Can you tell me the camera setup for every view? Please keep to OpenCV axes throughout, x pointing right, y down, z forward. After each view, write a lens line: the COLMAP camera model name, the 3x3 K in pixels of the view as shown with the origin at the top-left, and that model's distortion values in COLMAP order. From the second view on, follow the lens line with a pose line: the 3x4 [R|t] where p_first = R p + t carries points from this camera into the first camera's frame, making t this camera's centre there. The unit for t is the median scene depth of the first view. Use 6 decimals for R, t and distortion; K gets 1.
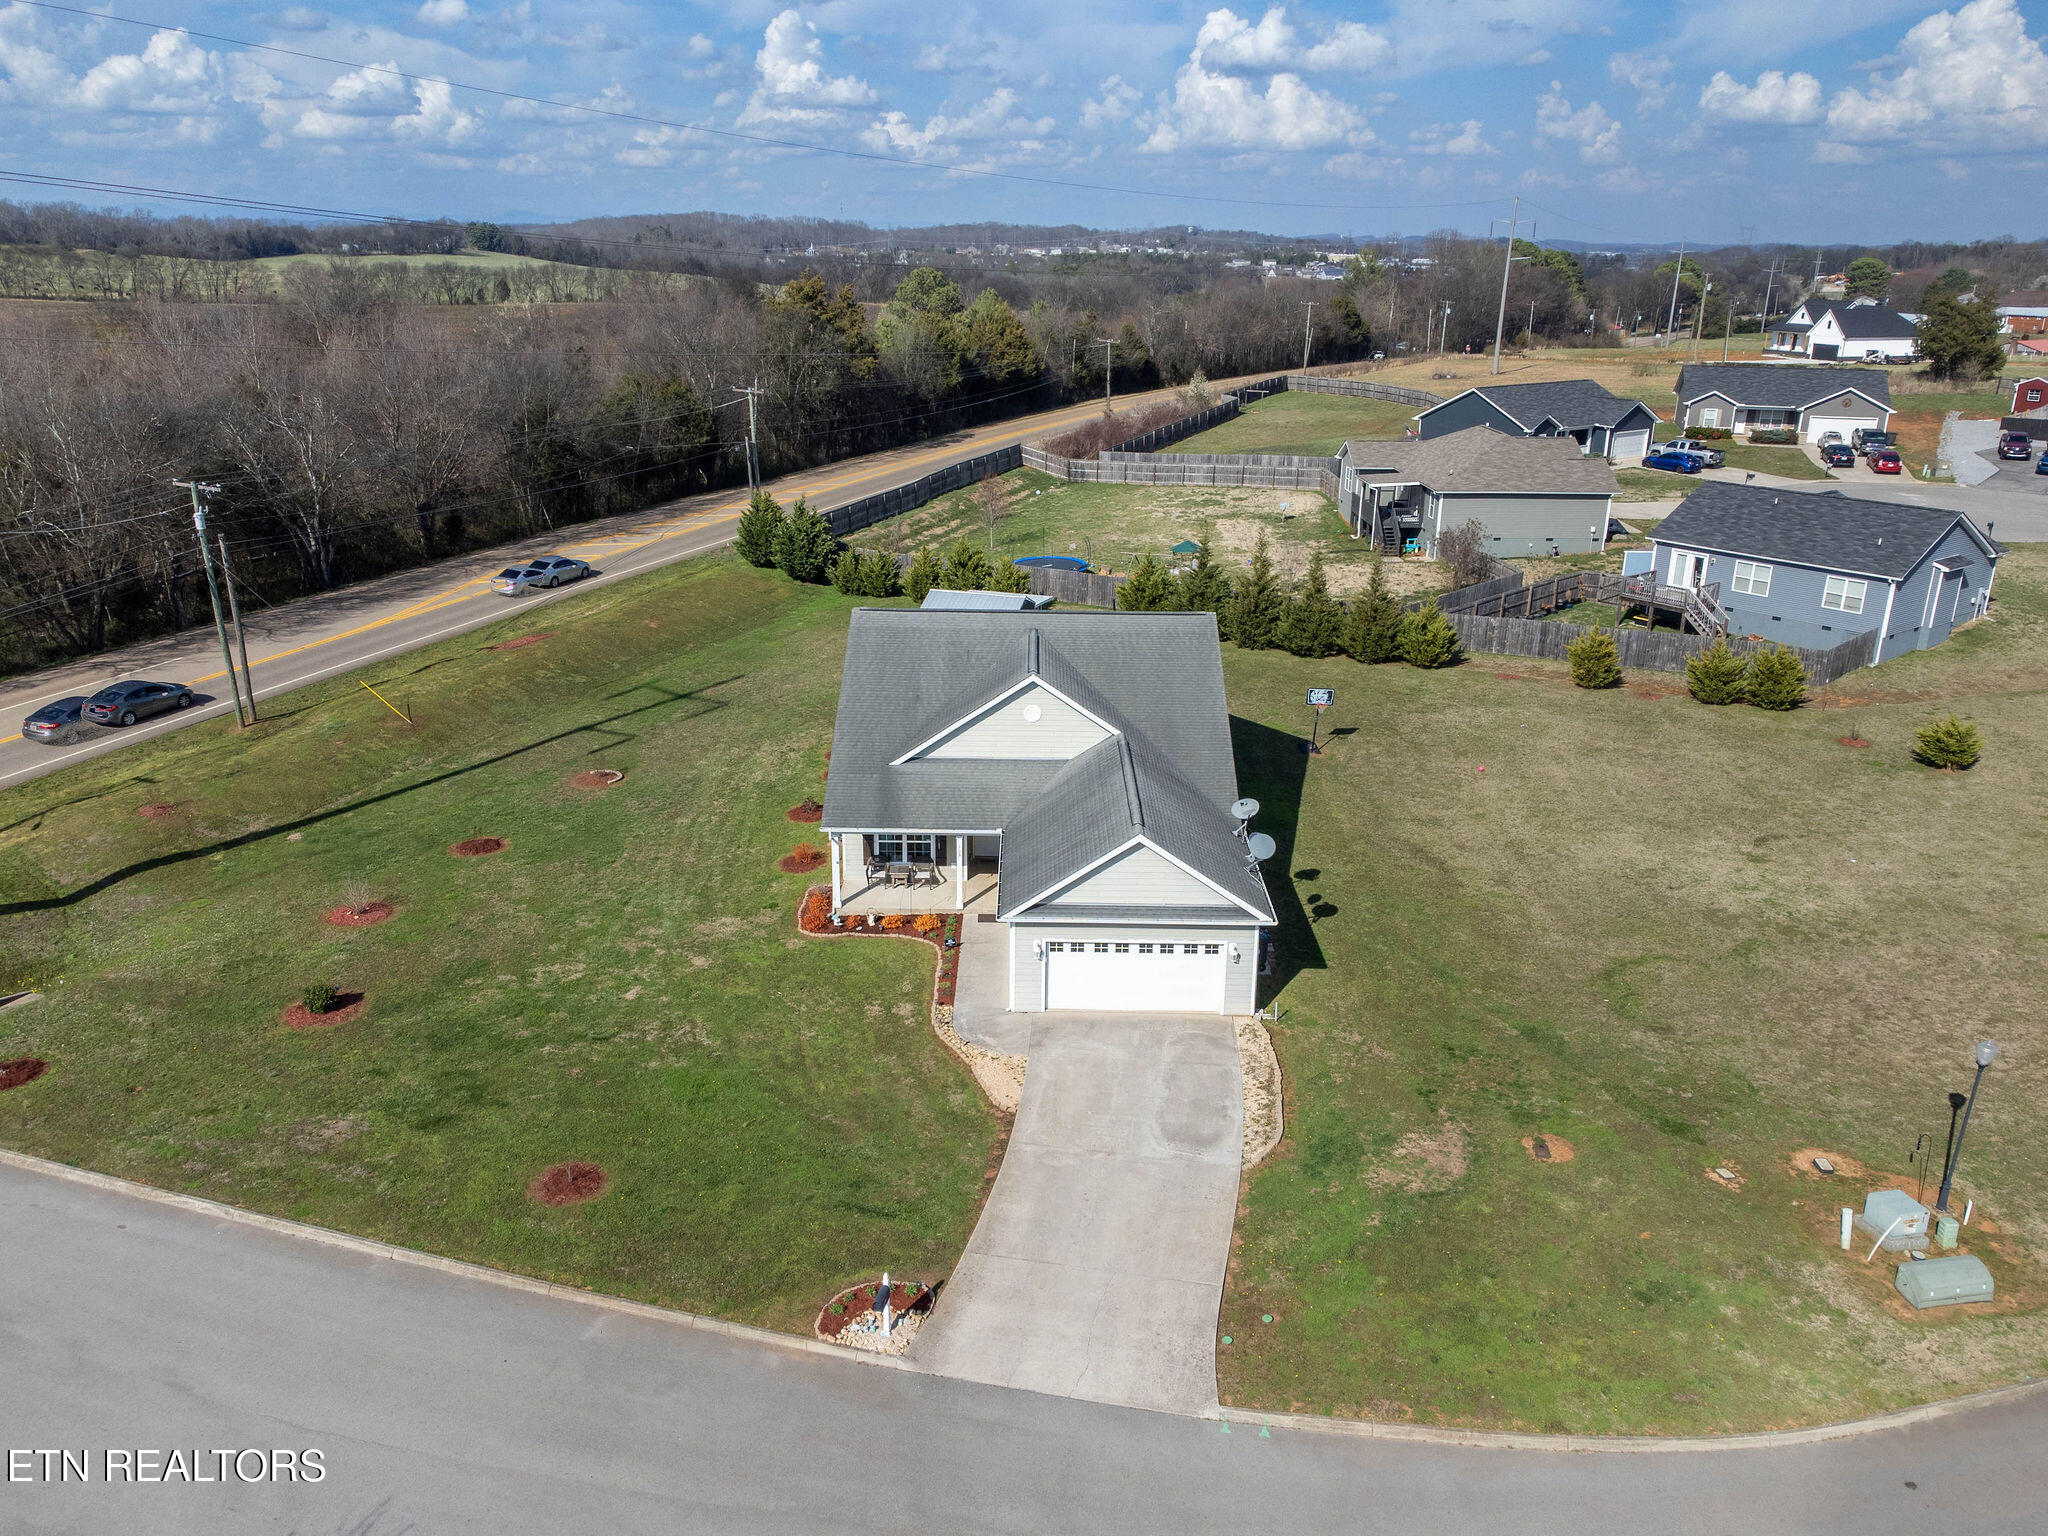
lens RADIAL K [[1512.6, 0, 1026.9], [0, 1512.6, 772.0], [0, 0, 1]] dist [0.051196, -0.074527]
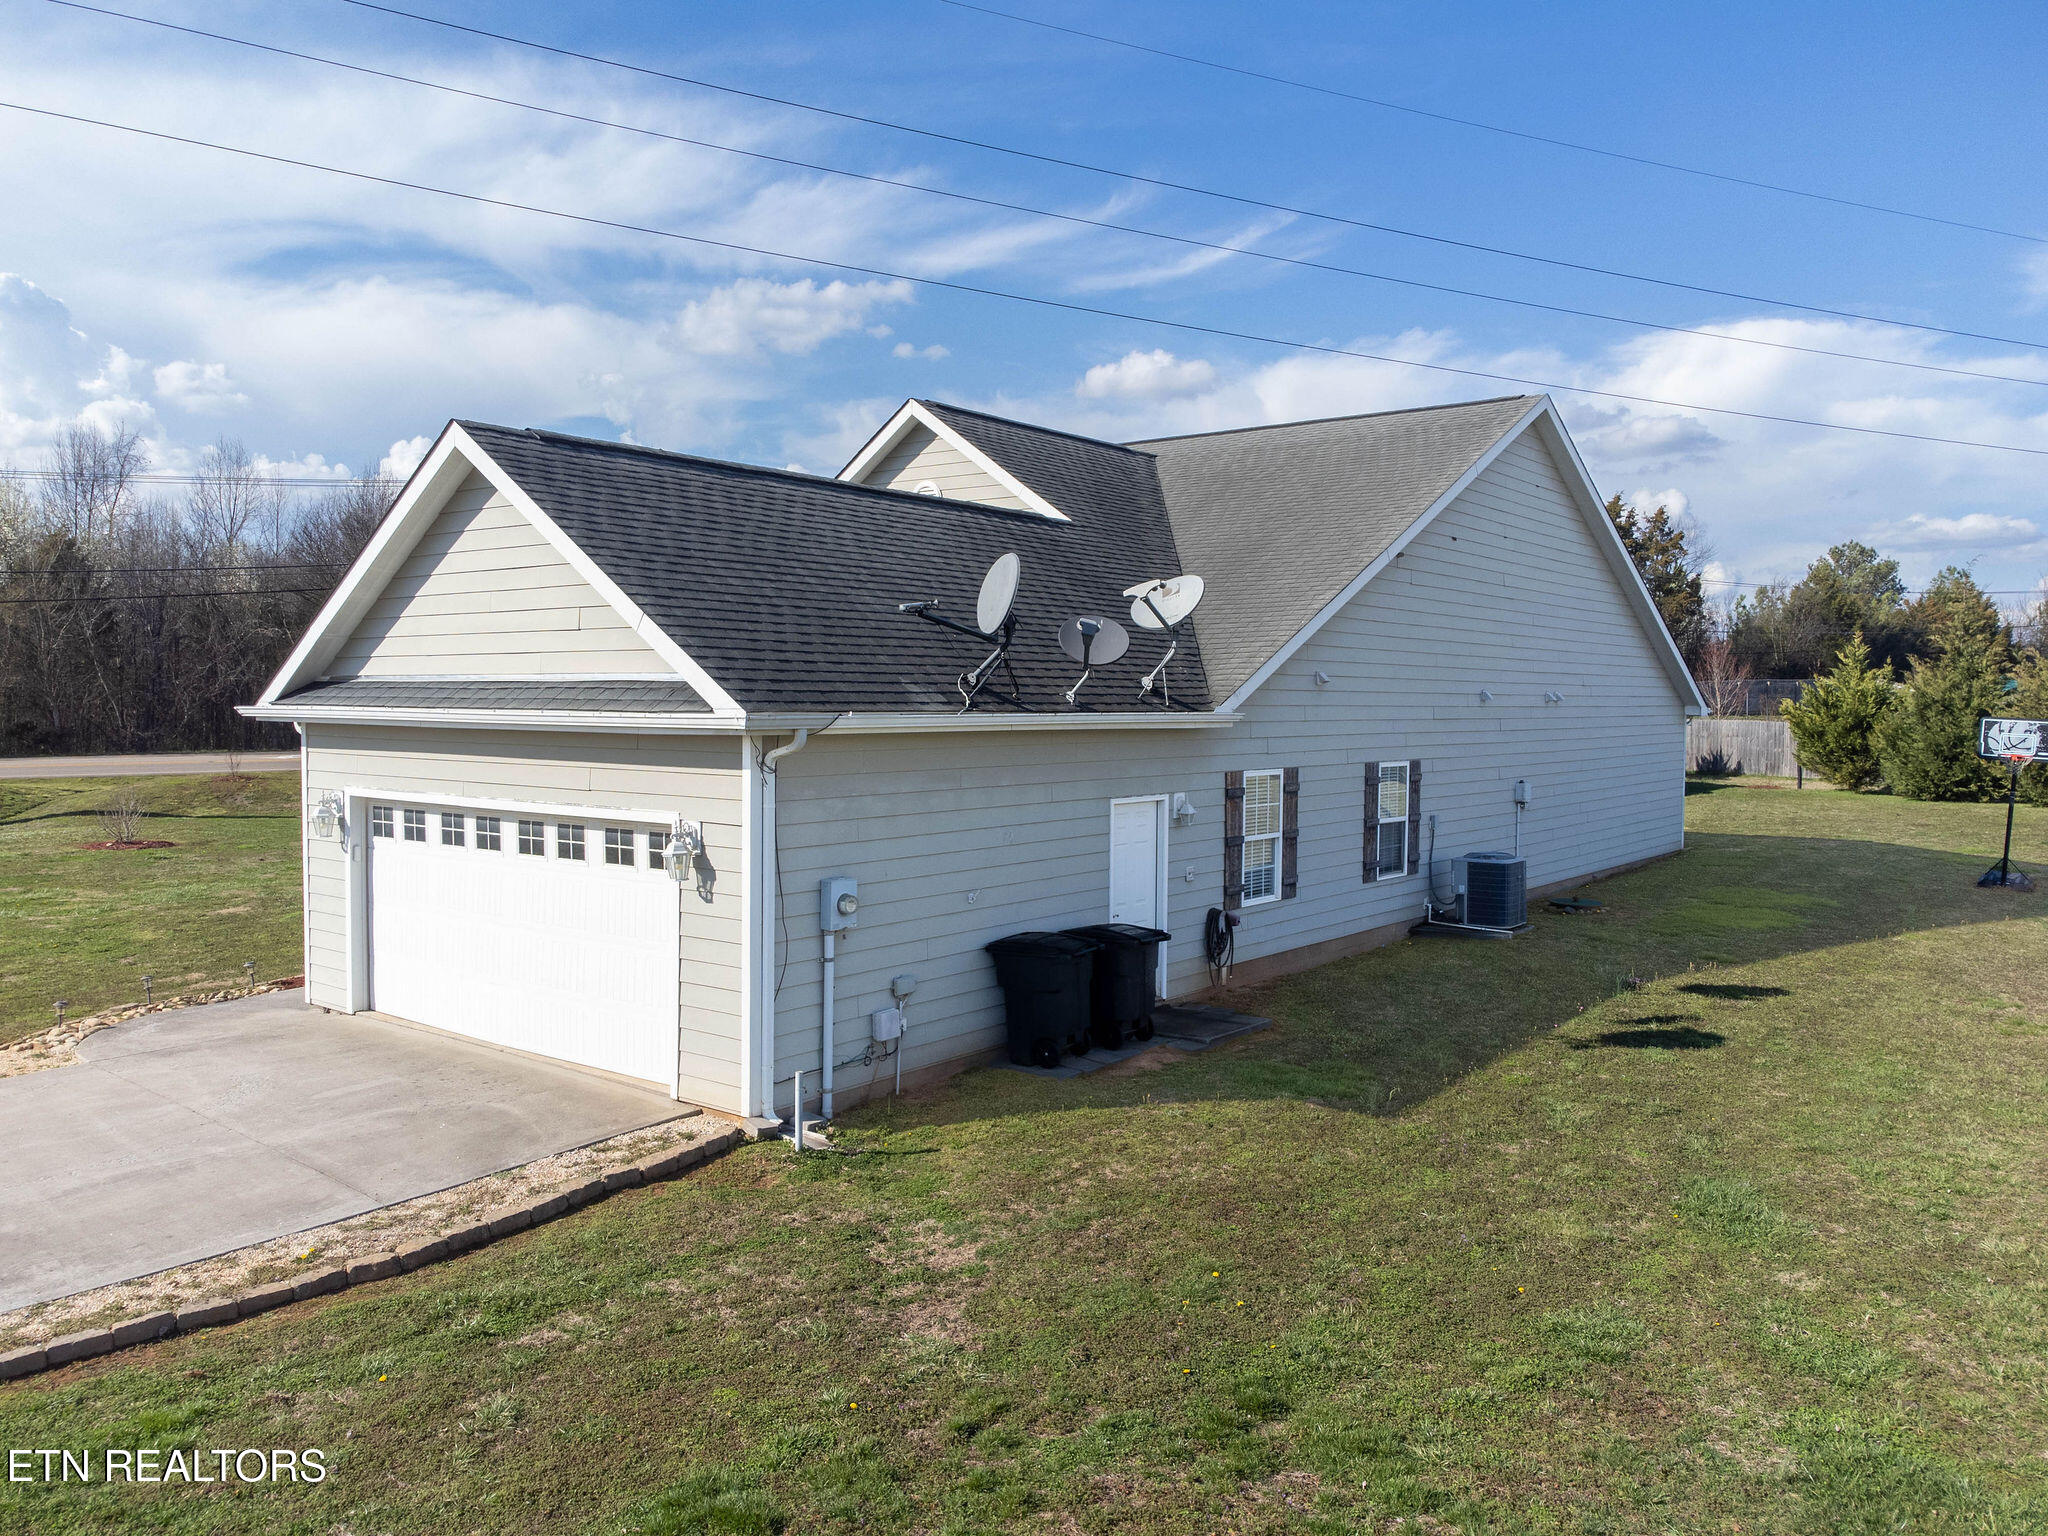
lens RADIAL K [[1529.5, 0, 1024.0], [0, 1529.5, 768.0], [0, 0, 1]] dist [0.011019, -0.001332]
pose [[0.788891, 0.023703, -0.614075, 0.353366], [-0.200706, 0.954397, -0.221004, 0.151441], [0.580833, 0.297597, 0.757673, 0.802901]]
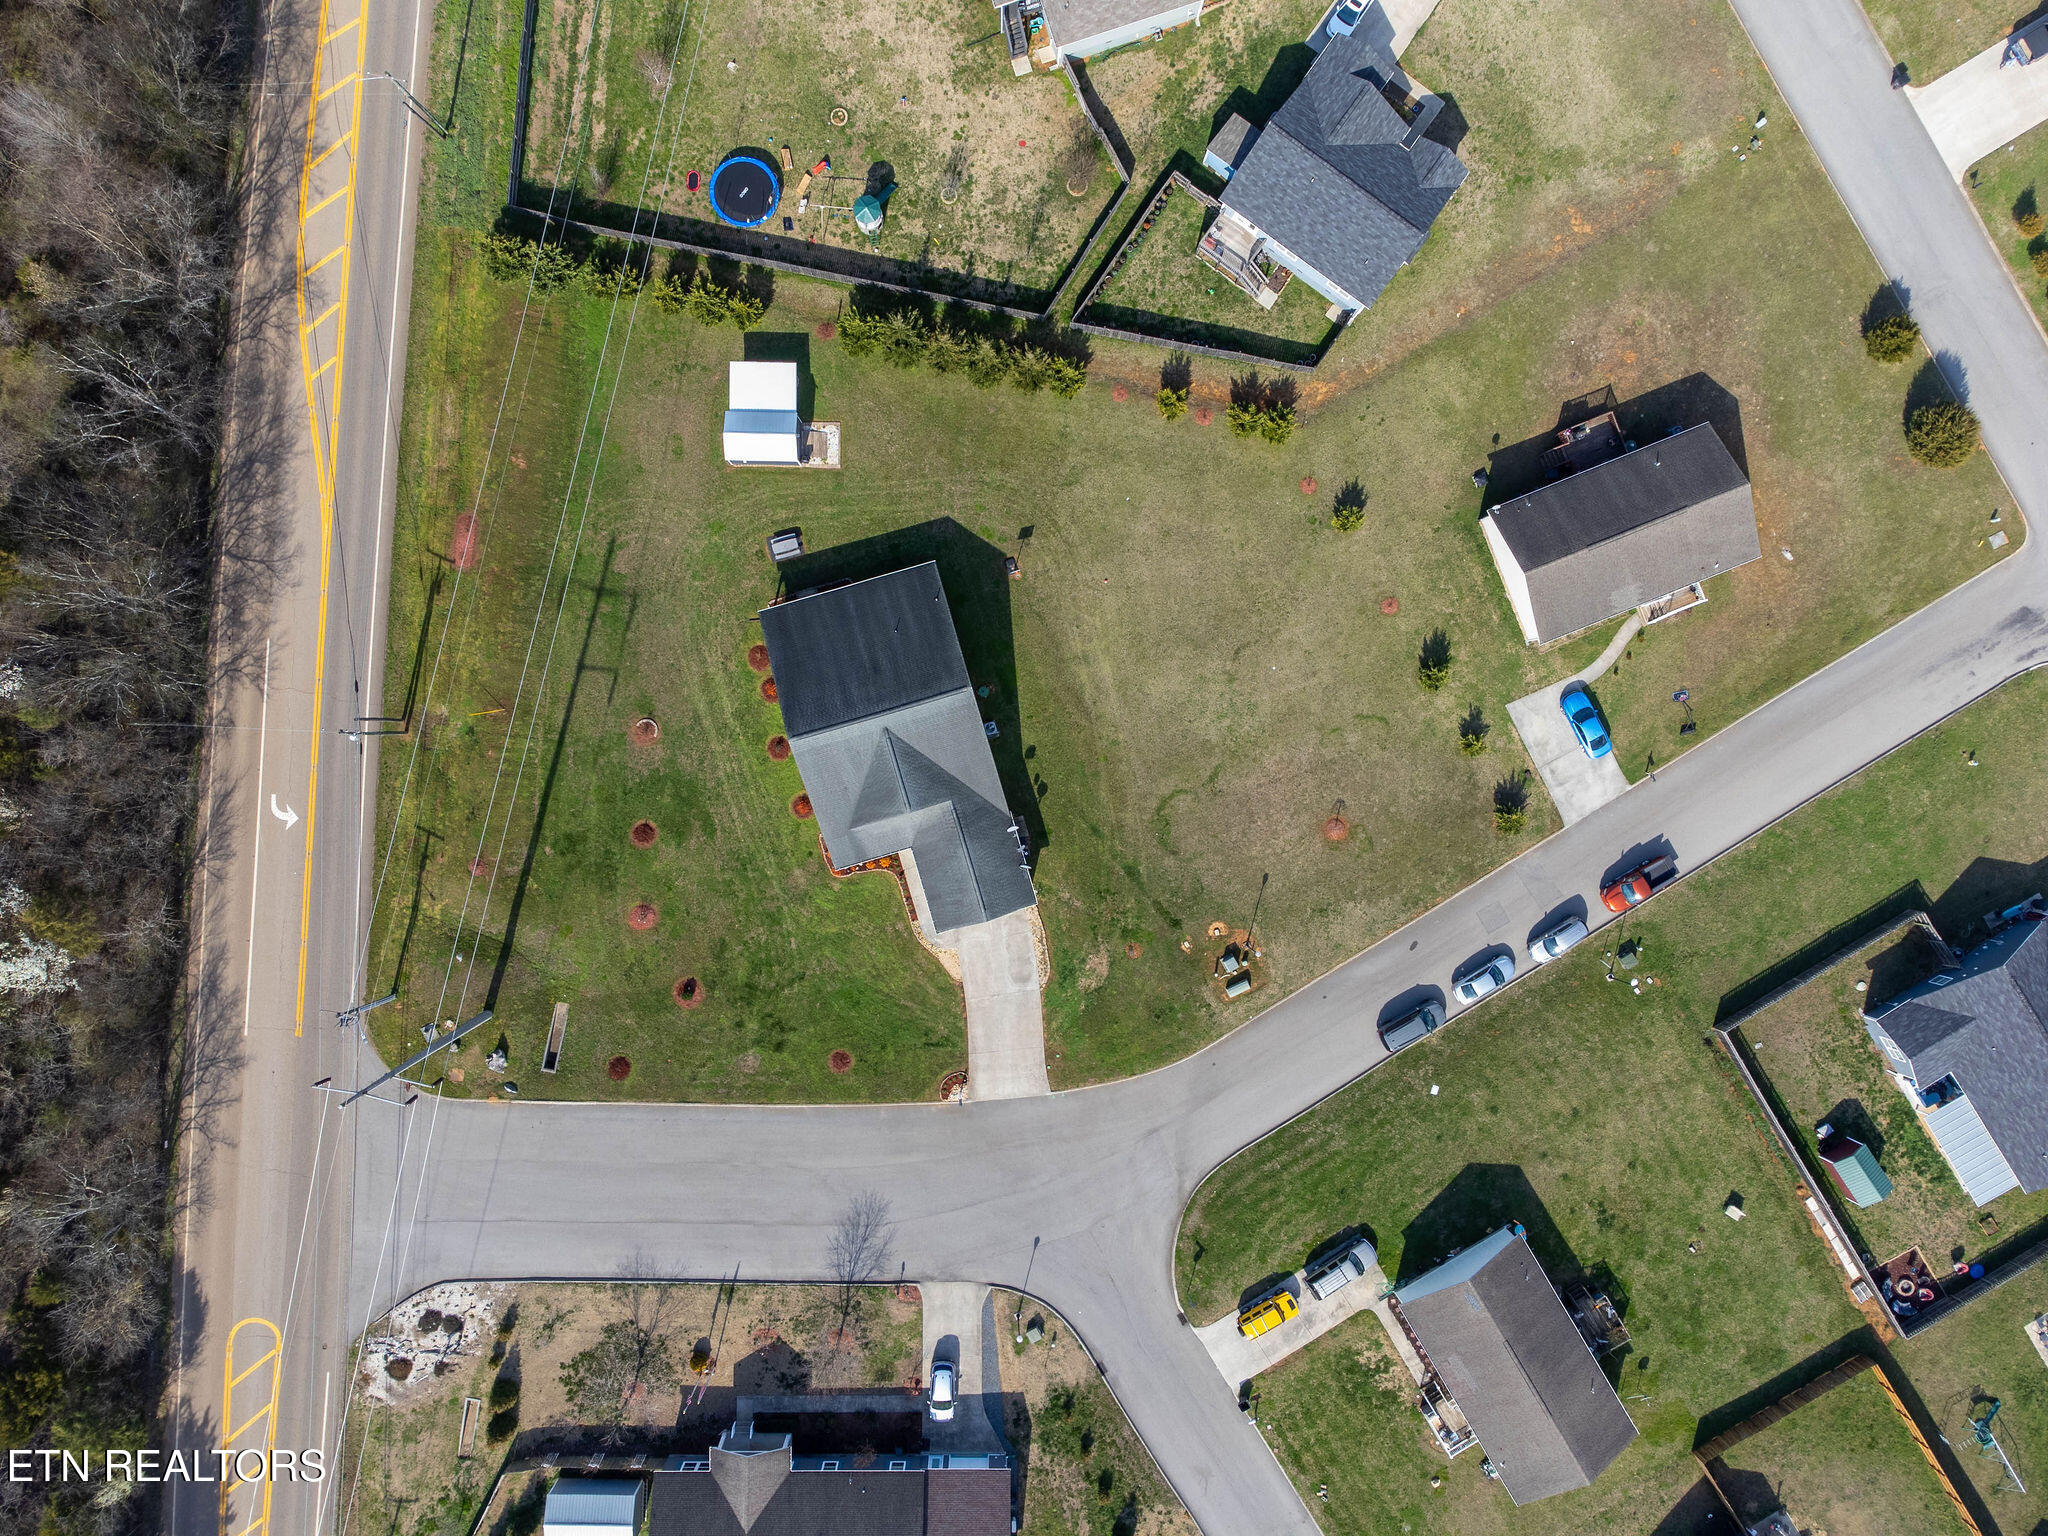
lens RADIAL K [[1527.2, 0, 1015.8], [0, 1527.2, 765.3], [0, 0, 1]] dist [0.020331, -0.001581]
pose [[0.956949, -0.290248, 0.002218, 0.187301], [0.086847, 0.293610, 0.951972, -2.443748], [-0.276960, -0.910796, 0.306177, 0.398099]]
